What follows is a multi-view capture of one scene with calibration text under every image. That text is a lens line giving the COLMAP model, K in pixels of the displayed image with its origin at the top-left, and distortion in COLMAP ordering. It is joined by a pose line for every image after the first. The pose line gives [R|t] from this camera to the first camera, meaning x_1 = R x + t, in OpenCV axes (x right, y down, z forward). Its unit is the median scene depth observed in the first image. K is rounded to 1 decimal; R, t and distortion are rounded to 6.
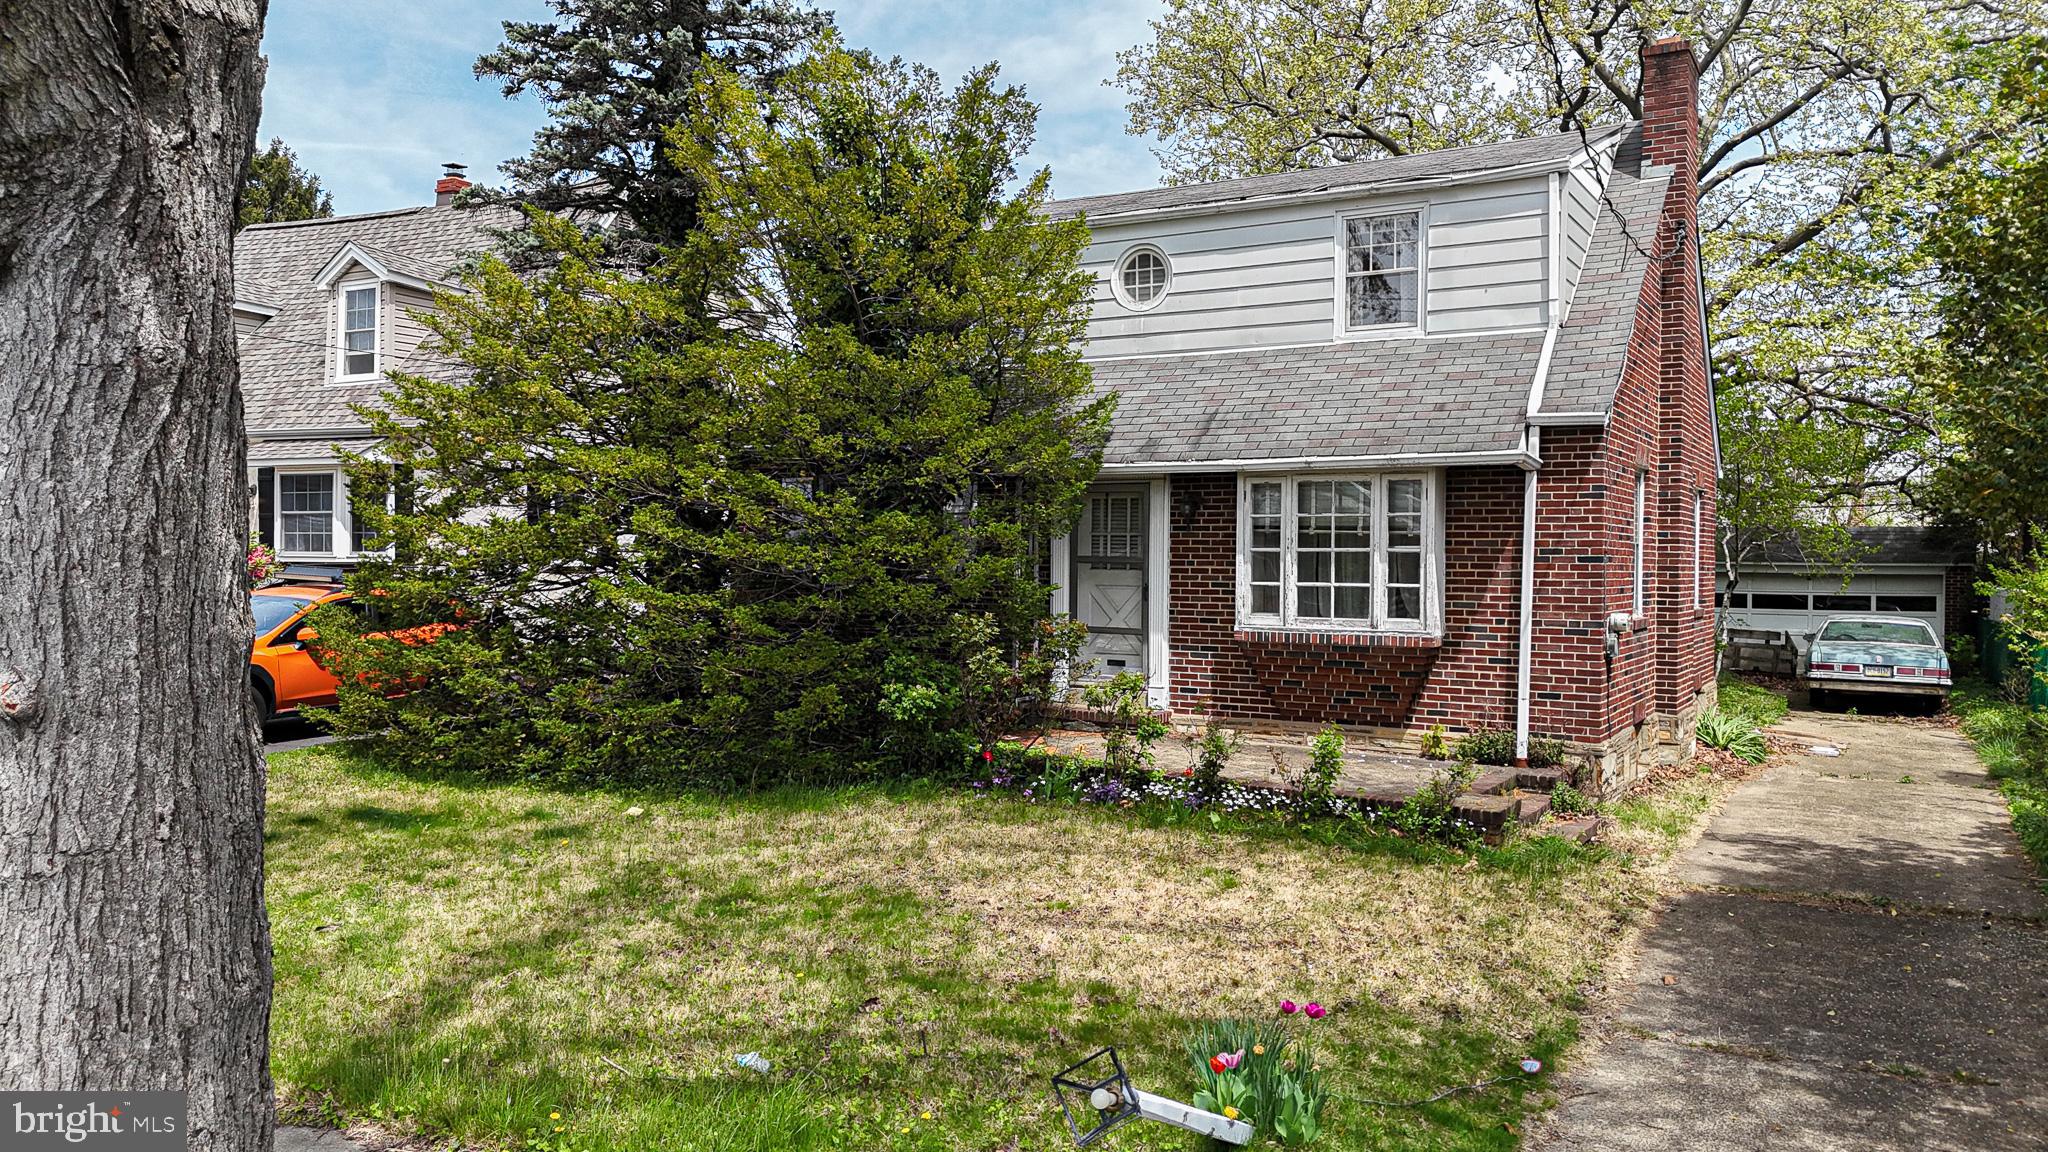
lens RADIAL K [[1497.1, 0, 1022.0], [0, 1497.1, 577.6], [0, 0, 1]] dist [0.071092, -0.065477]
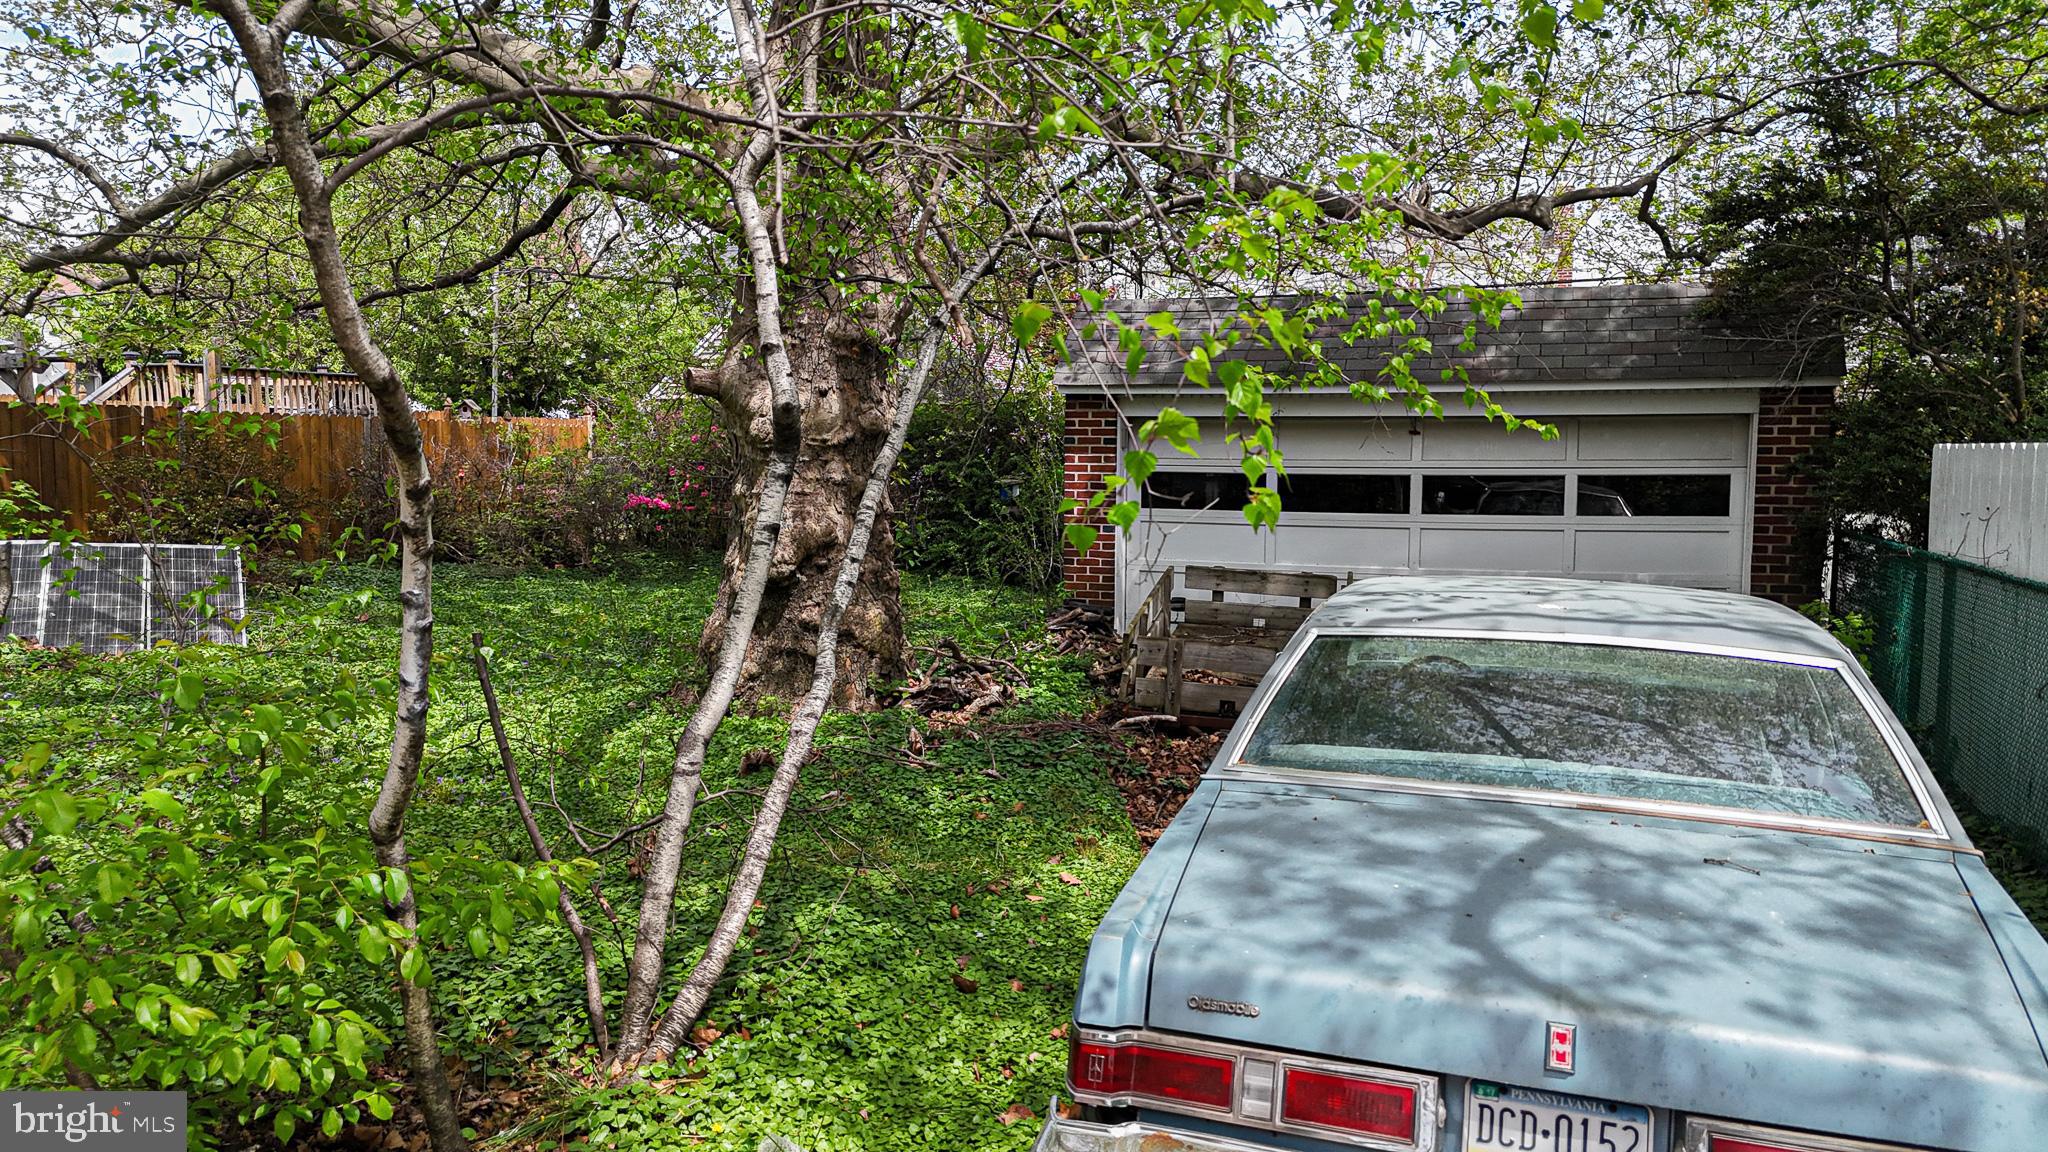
lens RADIAL K [[1497.1, 0, 1027.1], [0, 1497.1, 573.2], [0, 0, 1]] dist [0.071092, -0.065477]
pose [[0.986757, -0.019106, 0.161079, 0.400685], [0.005744, 0.996531, 0.083019, 0.004884], [-0.162106, -0.080994, 0.983444, 0.712988]]
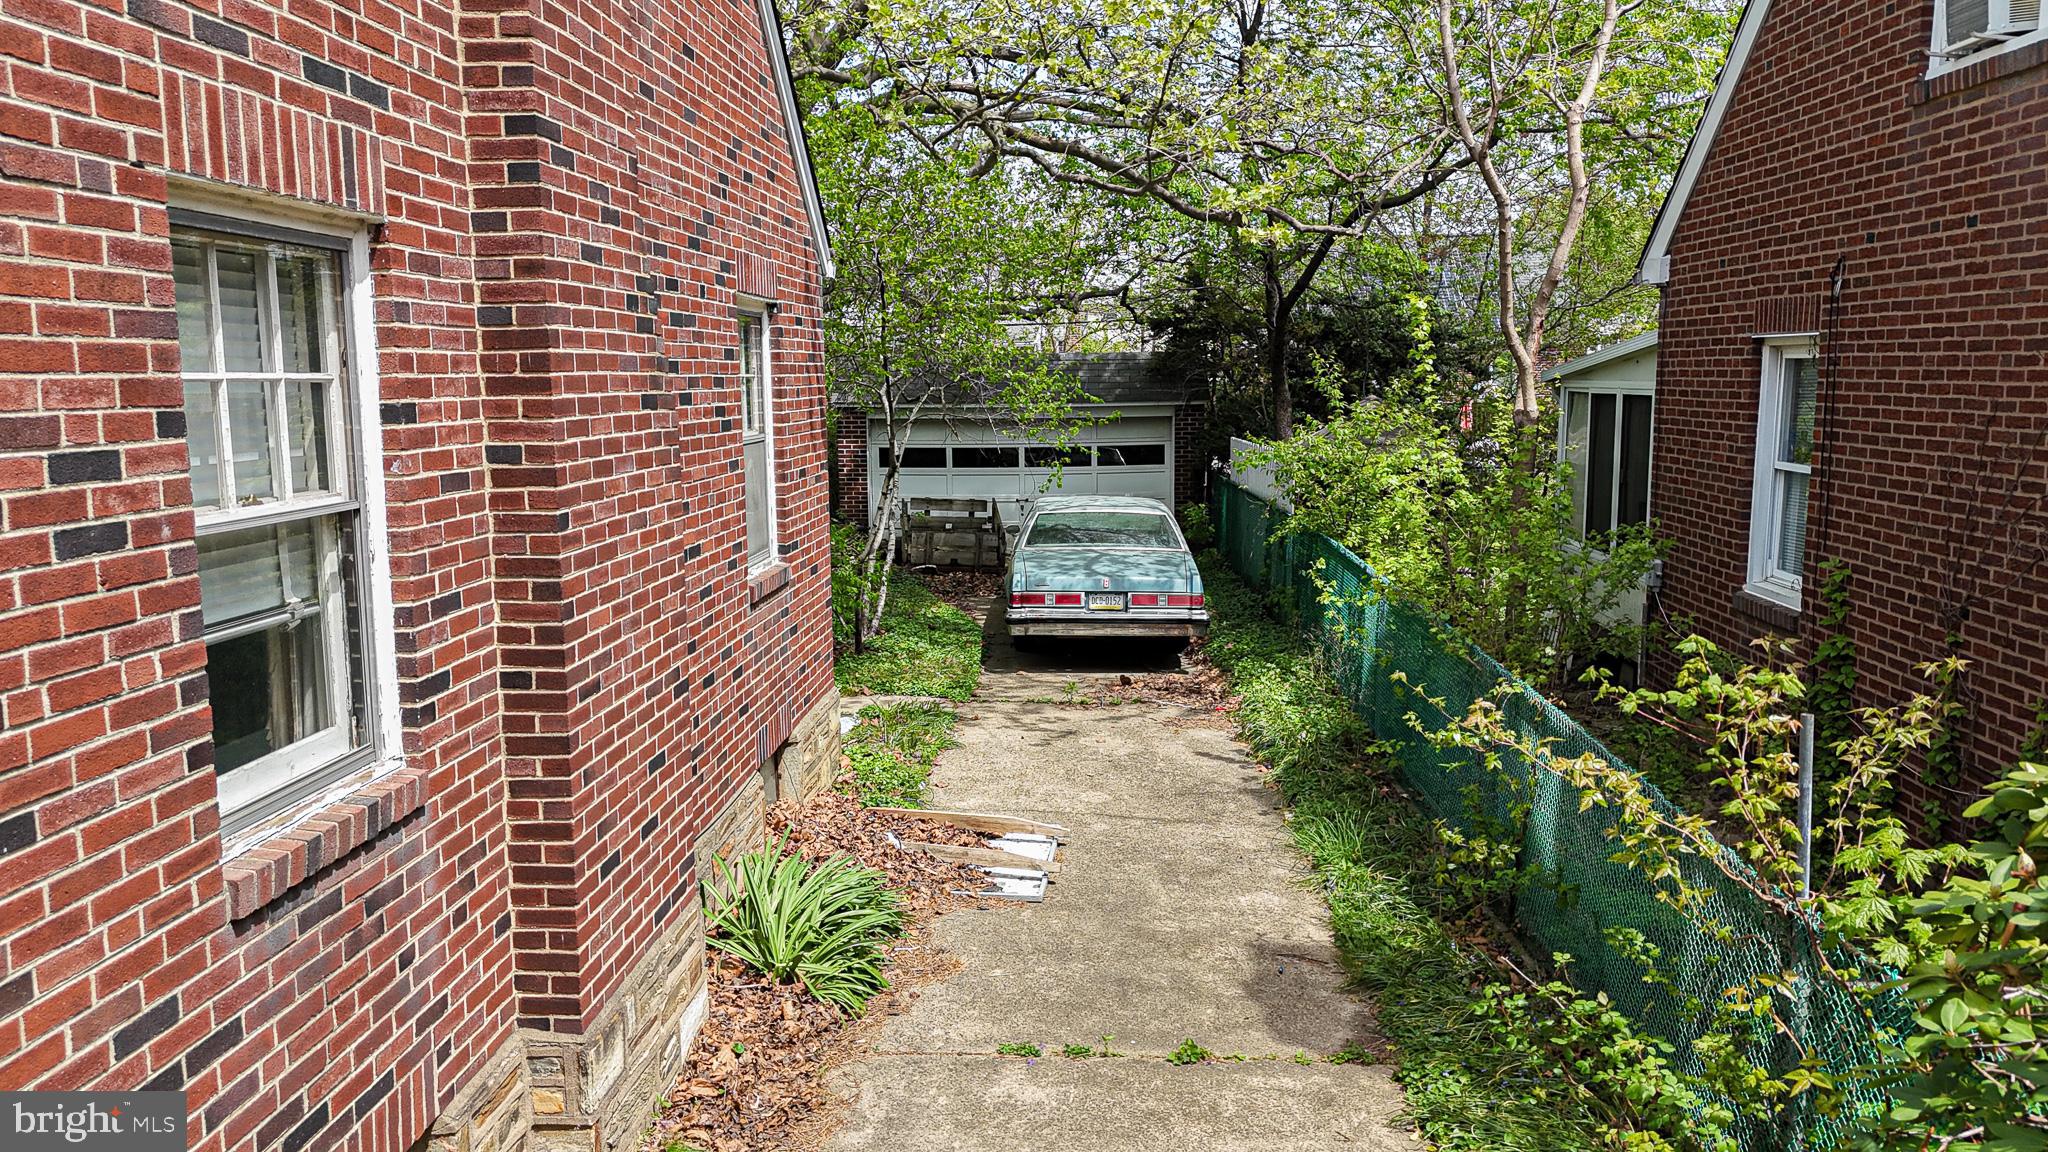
lens RADIAL K [[1497.1, 0, 1021.3], [0, 1497.1, 579.1], [0, 0, 1]] dist [0.071092, -0.065477]
pose [[0.892992, -0.078187, 0.443229, 0.209383], [0.021870, 0.991170, 0.130784, -0.022336], [-0.449540, -0.107096, 0.886817, 0.379610]]
